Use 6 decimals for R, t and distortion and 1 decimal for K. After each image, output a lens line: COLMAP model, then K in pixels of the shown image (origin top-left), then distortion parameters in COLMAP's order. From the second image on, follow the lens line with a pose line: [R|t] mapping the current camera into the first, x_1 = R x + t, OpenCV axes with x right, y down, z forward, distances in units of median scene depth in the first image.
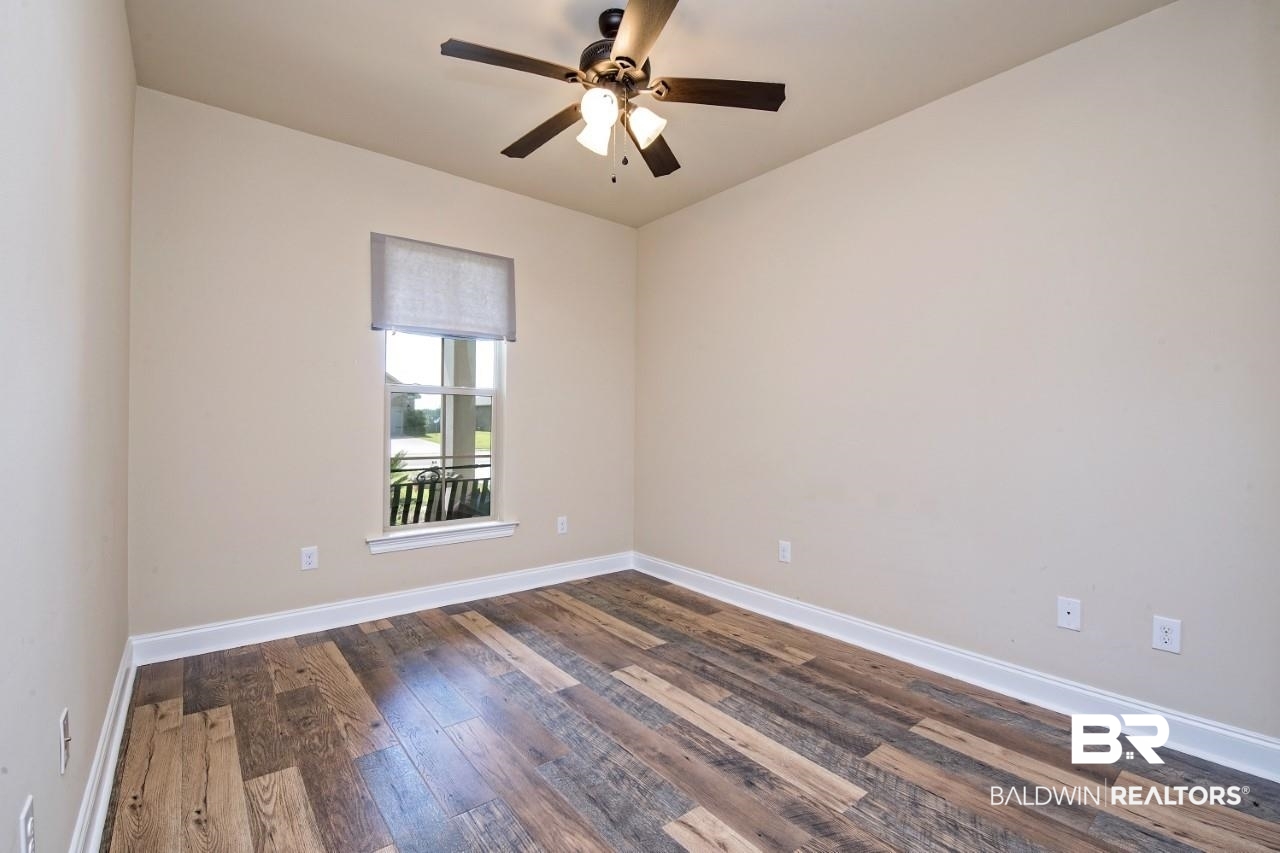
lens RADIAL K [[555.4, 0, 641.5], [0, 555.4, 423.5], [0, 0, 1]] dist [-0.002495, -0.010111]
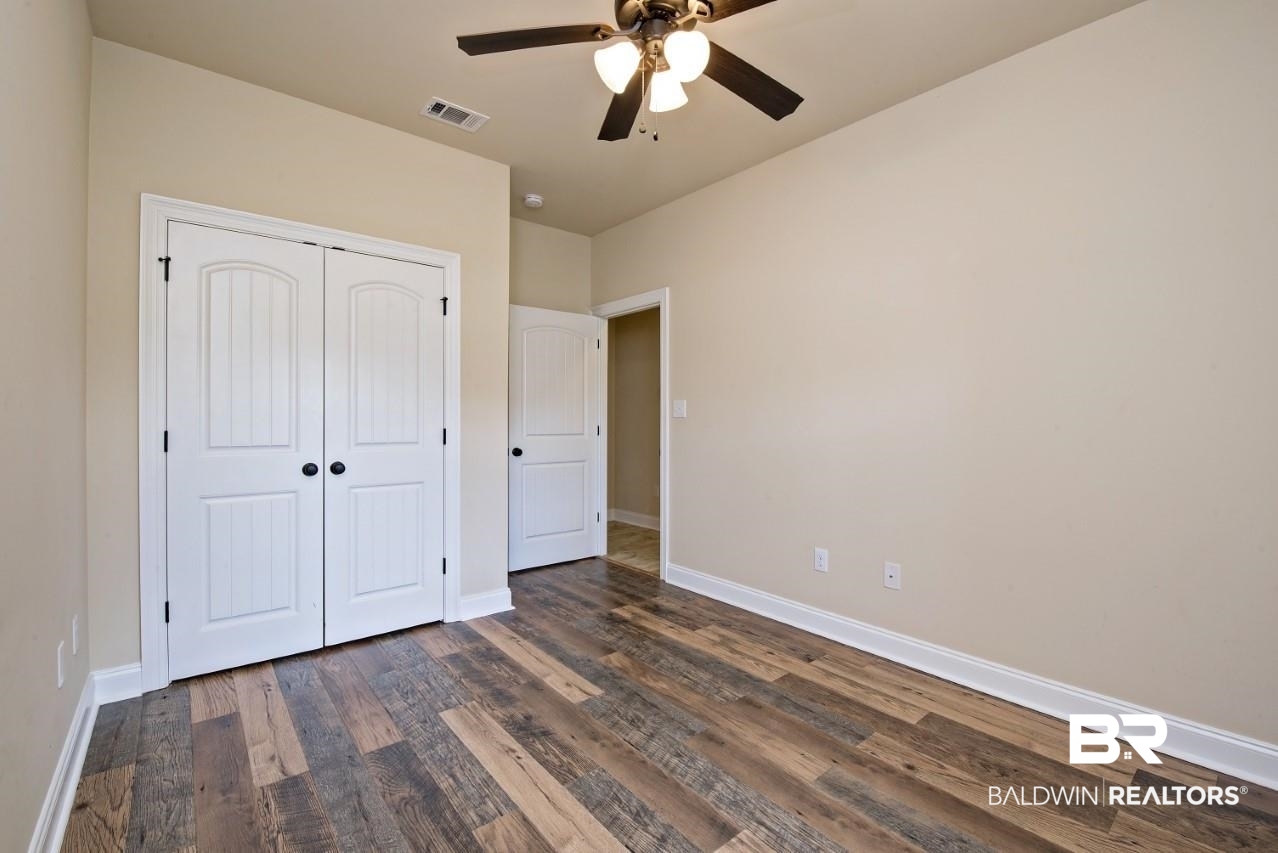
lens RADIAL K [[554.6, 0, 640.5], [0, 554.6, 423.5], [0, 0, 1]] dist [-0.002495, -0.010111]
pose [[-0.999787, -0.016042, -0.012964, -0.023577], [-0.016164, 0.999826, 0.009339, -0.013567], [0.012812, 0.009547, -0.999872, 1.983365]]
